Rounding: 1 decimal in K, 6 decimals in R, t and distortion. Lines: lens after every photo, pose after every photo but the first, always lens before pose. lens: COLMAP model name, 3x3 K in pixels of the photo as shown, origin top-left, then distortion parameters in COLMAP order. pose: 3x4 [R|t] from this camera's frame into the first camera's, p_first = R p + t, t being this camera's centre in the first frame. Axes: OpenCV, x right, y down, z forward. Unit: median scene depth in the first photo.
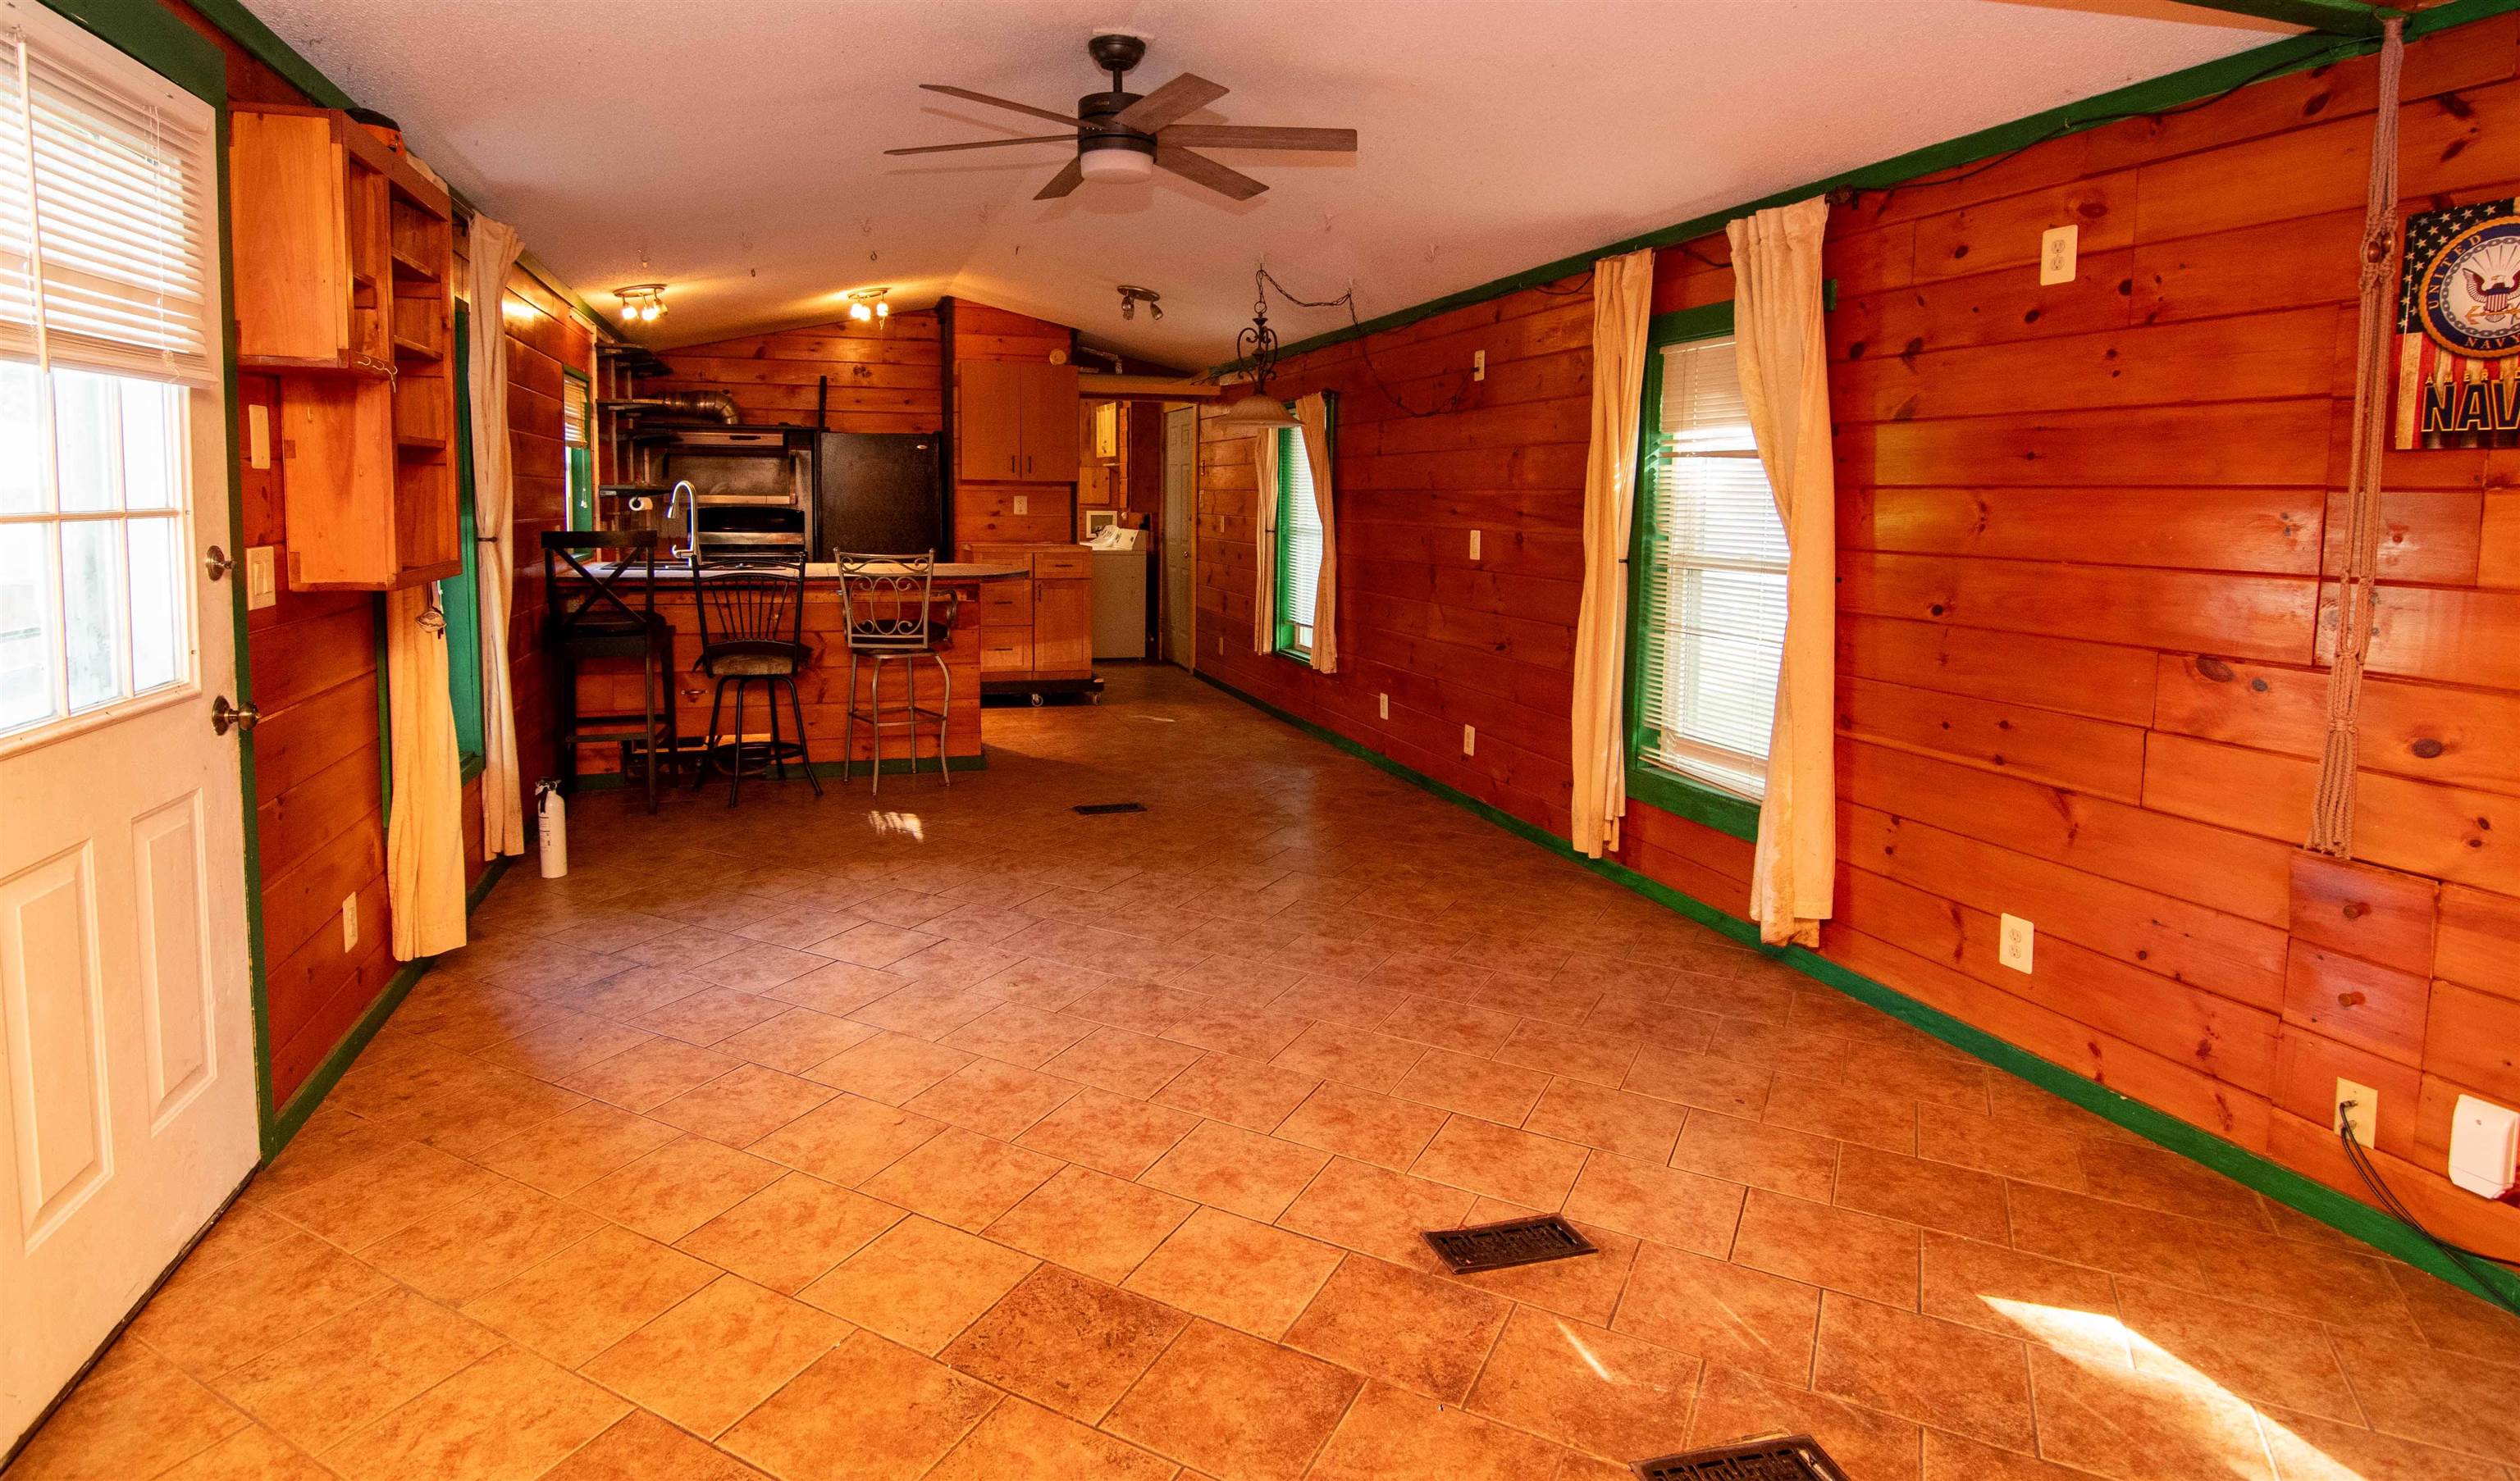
lens RADIAL K [[1314.0, 0, 1212.0], [0, 1314.0, 593.2], [0, 0, 1]] dist [-0.005193, -0.001326]
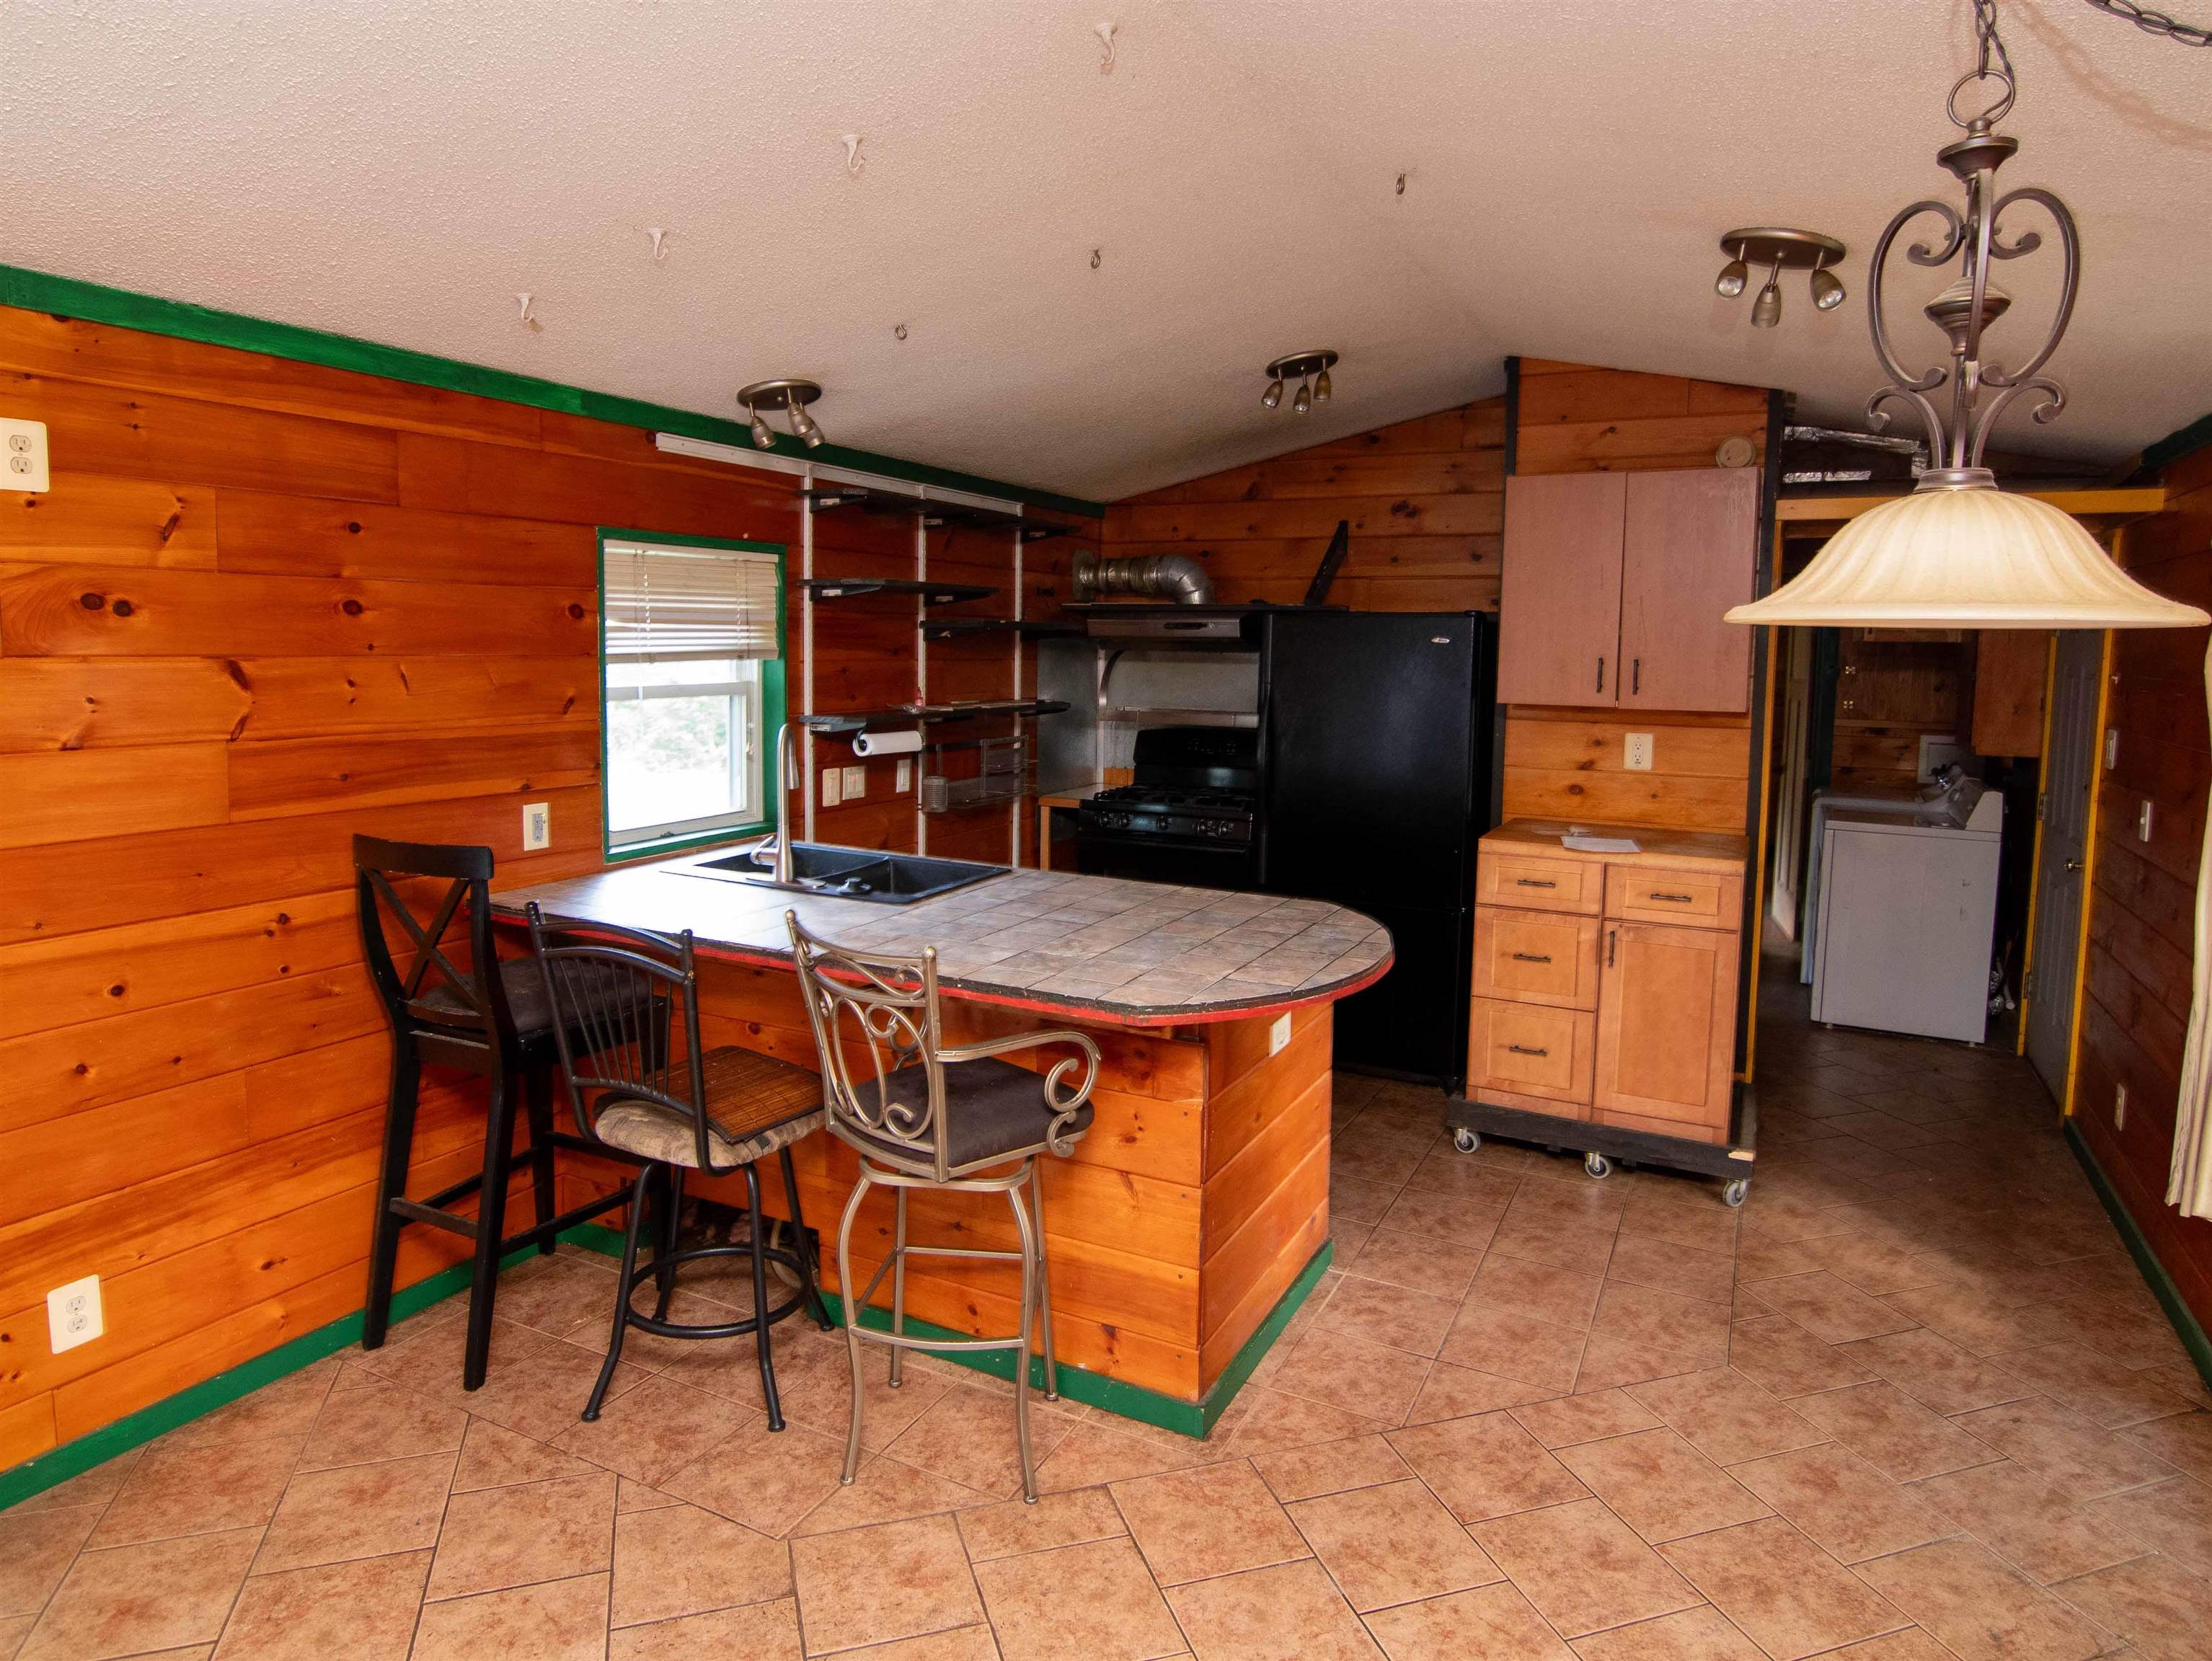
lens RADIAL K [[1324.8, 0, 1100.3], [0, 1324.8, 740.1], [0, 0, 1]] dist [0.004716, -0.000129]
pose [[0.719461, 0.053359, -0.692480, 0.151212], [-0.059476, 0.998115, 0.015115, -0.167844], [0.691982, 0.030311, 0.721279, 1.220993]]
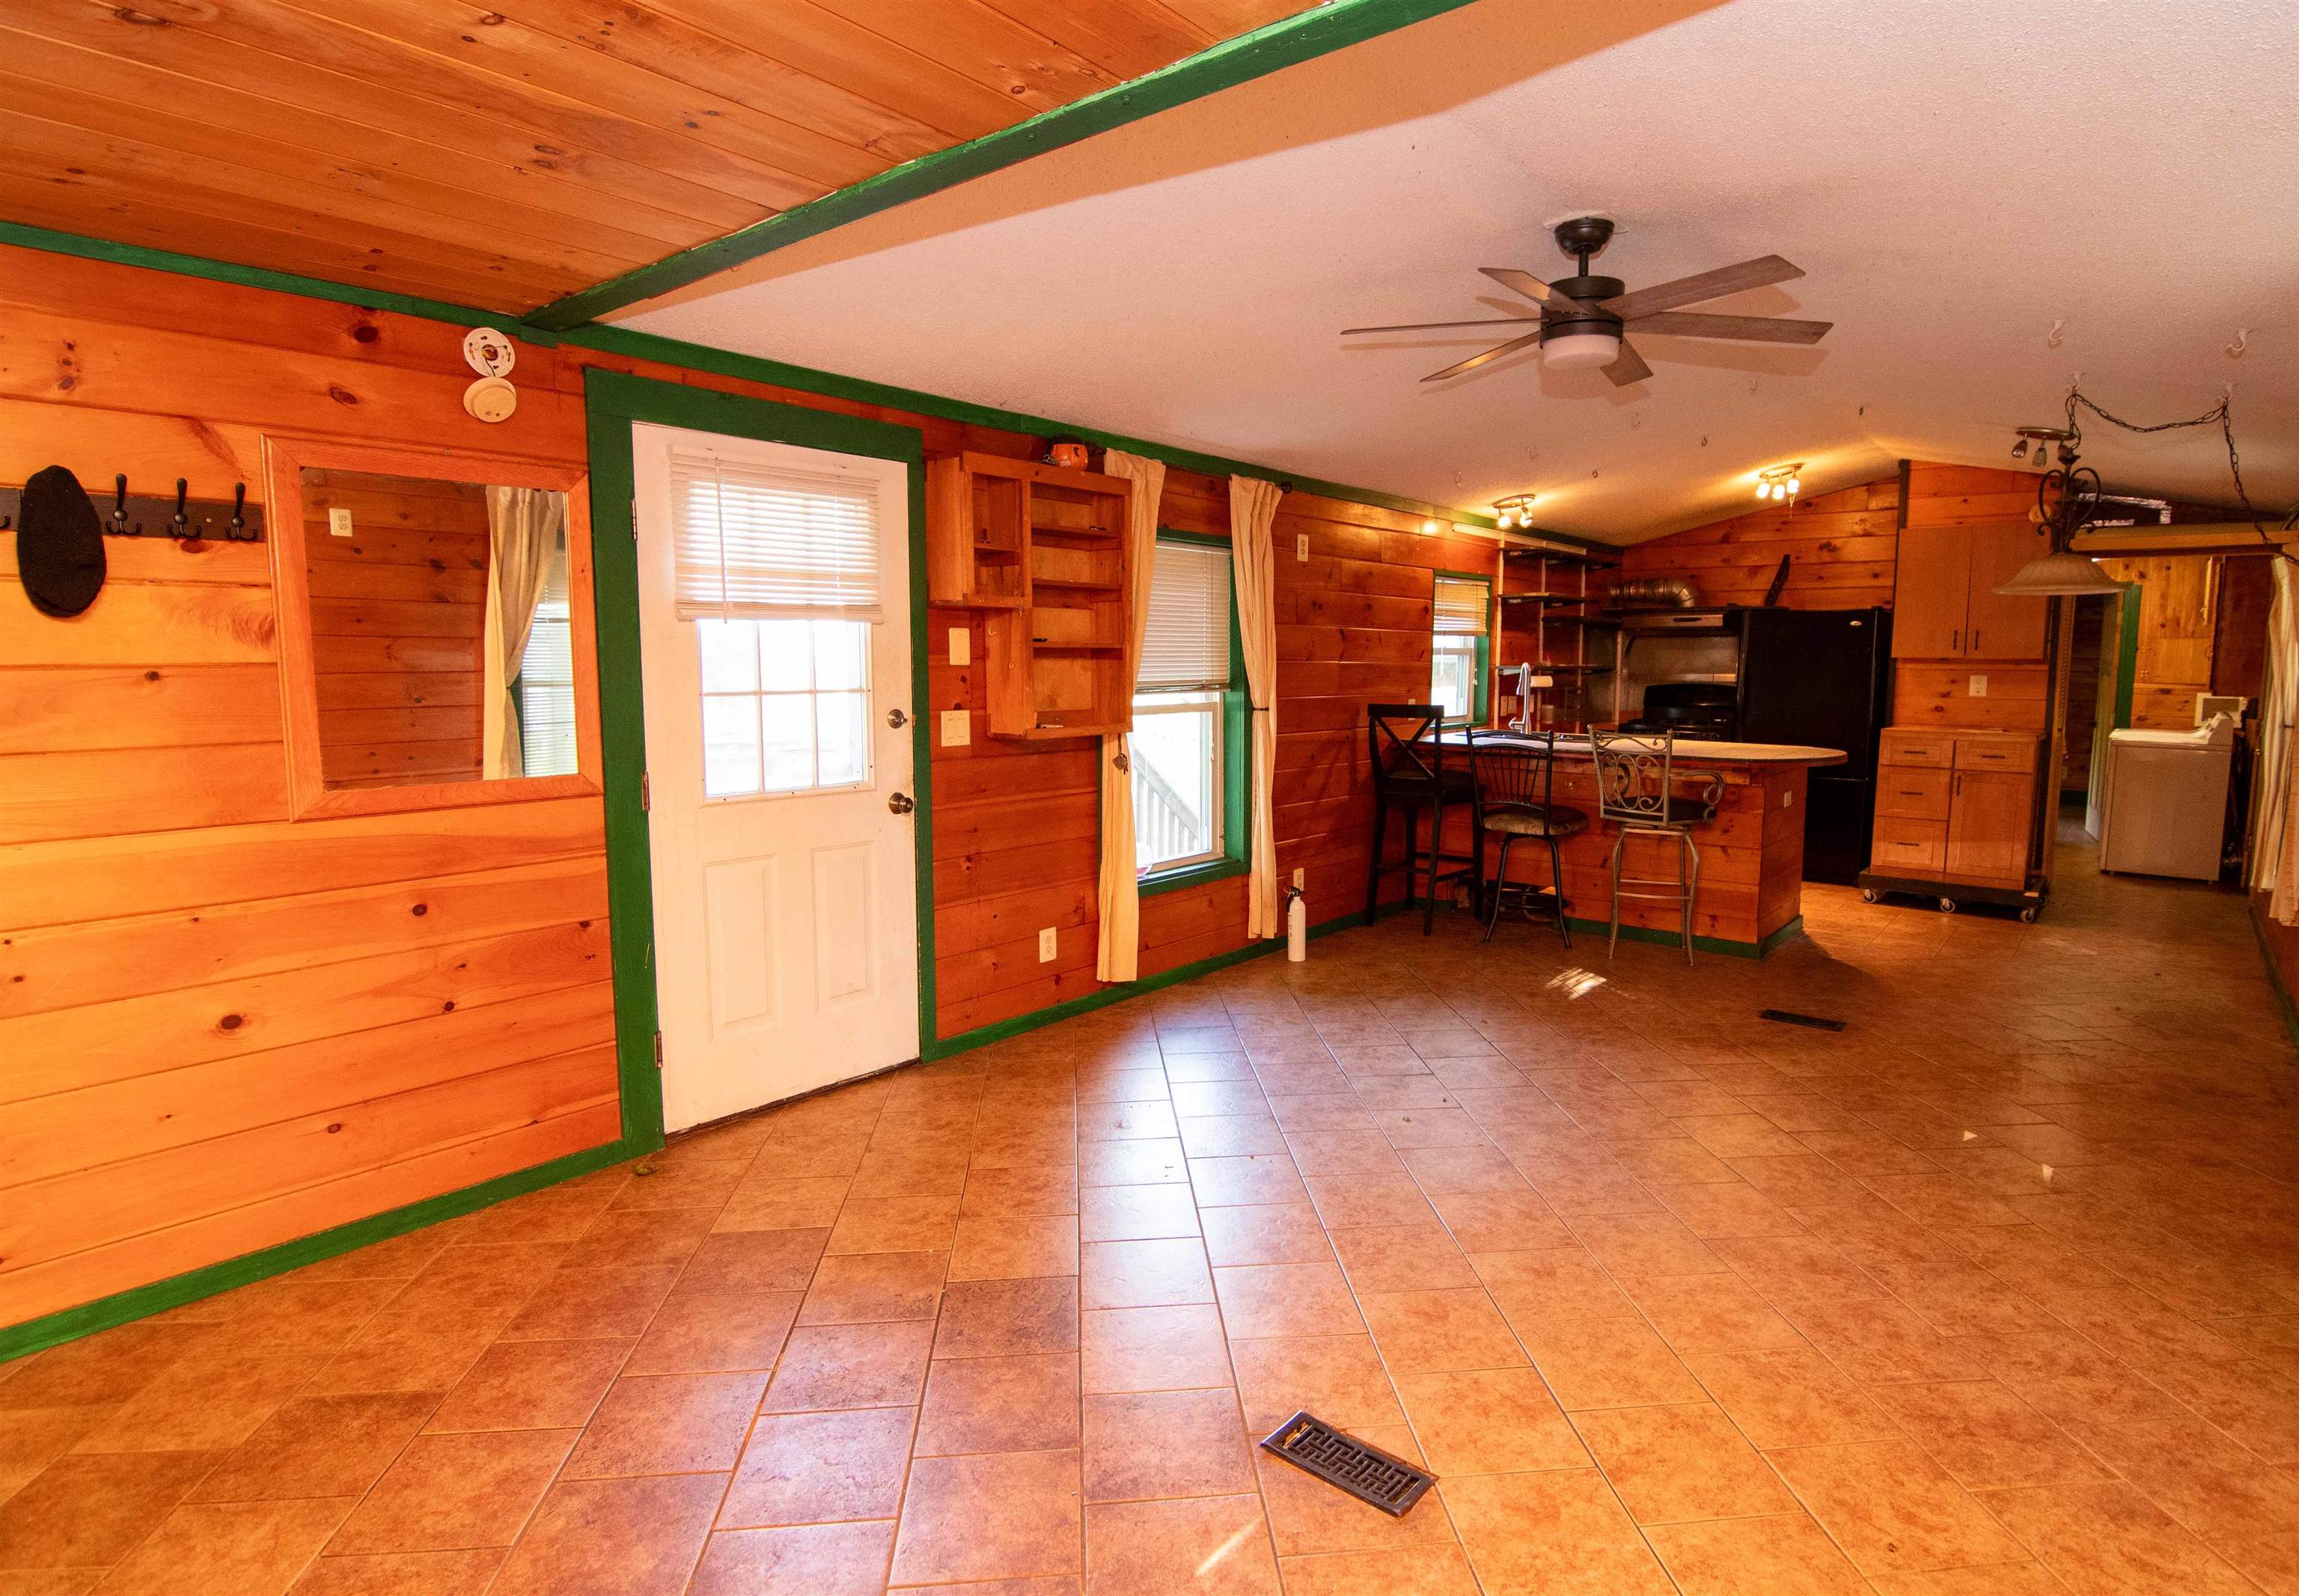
lens RADIAL K [[1222.3, 0, 1204.5], [0, 1222.3, 787.0], [0, 0, 1]] dist [-0.011137, -0.002299]
pose [[0.569517, 0.079725, -0.818104, 0.587589], [-0.060395, 0.996654, 0.055081, -0.031872], [0.819758, 0.018040, 0.572426, 0.263331]]
